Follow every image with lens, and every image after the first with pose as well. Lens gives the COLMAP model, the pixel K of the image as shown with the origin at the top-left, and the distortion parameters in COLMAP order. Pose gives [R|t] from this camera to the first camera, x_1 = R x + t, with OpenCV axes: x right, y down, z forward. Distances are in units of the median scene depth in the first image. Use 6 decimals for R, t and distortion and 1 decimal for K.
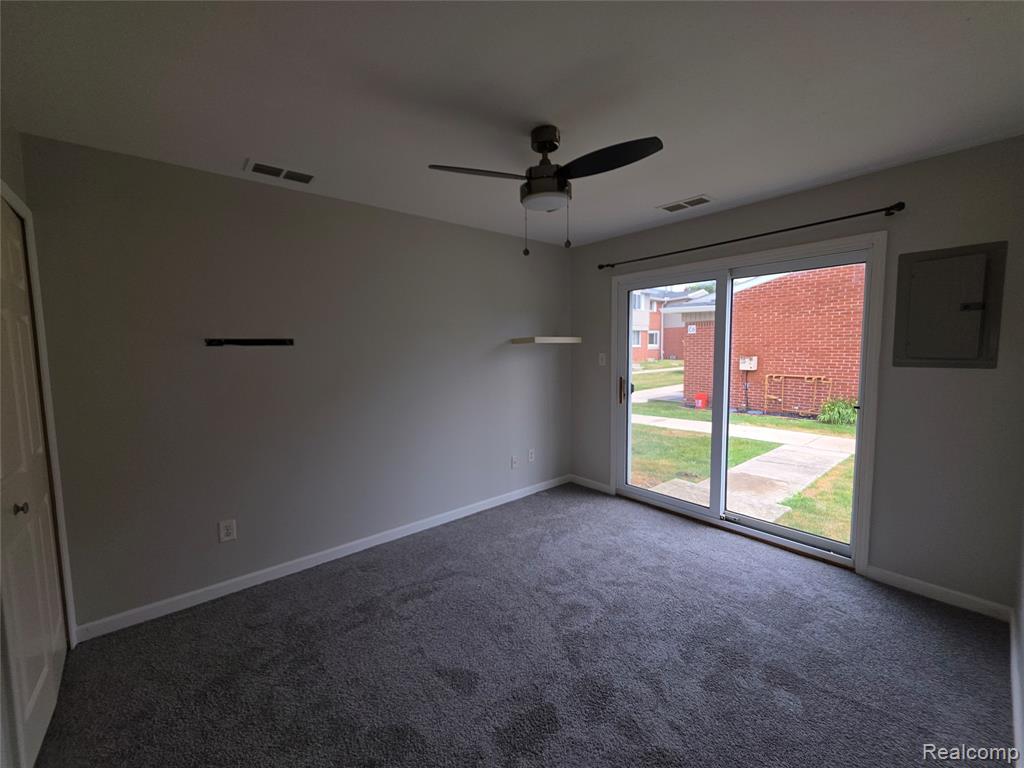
lens RADIAL K [[409.6, 0, 509.1], [0, 409.6, 380.8], [0, 0, 1]] dist [0.000230, 0.000084]
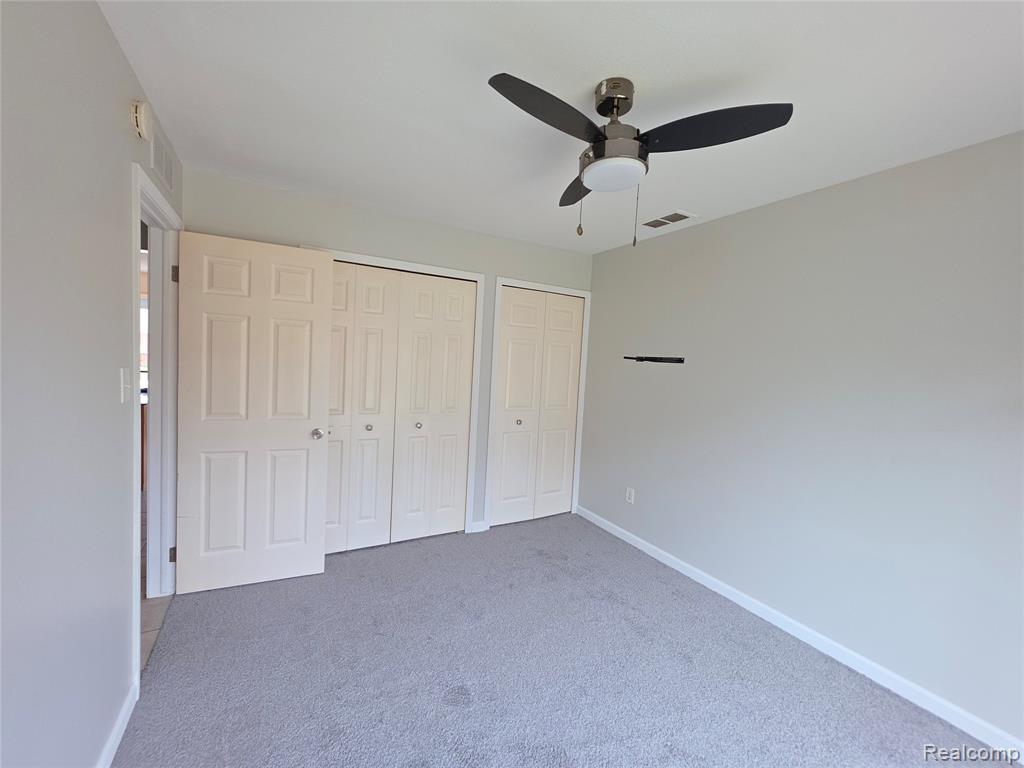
lens RADIAL K [[409.6, 0, 509.1], [0, 409.6, 380.8], [0, 0, 1]] dist [0.000230, 0.000084]
pose [[-0.170844, 0.059017, -0.983529, 0.710219], [-0.135798, 0.987268, 0.082831, -0.072441], [0.975895, 0.147713, -0.160654, 0.772539]]
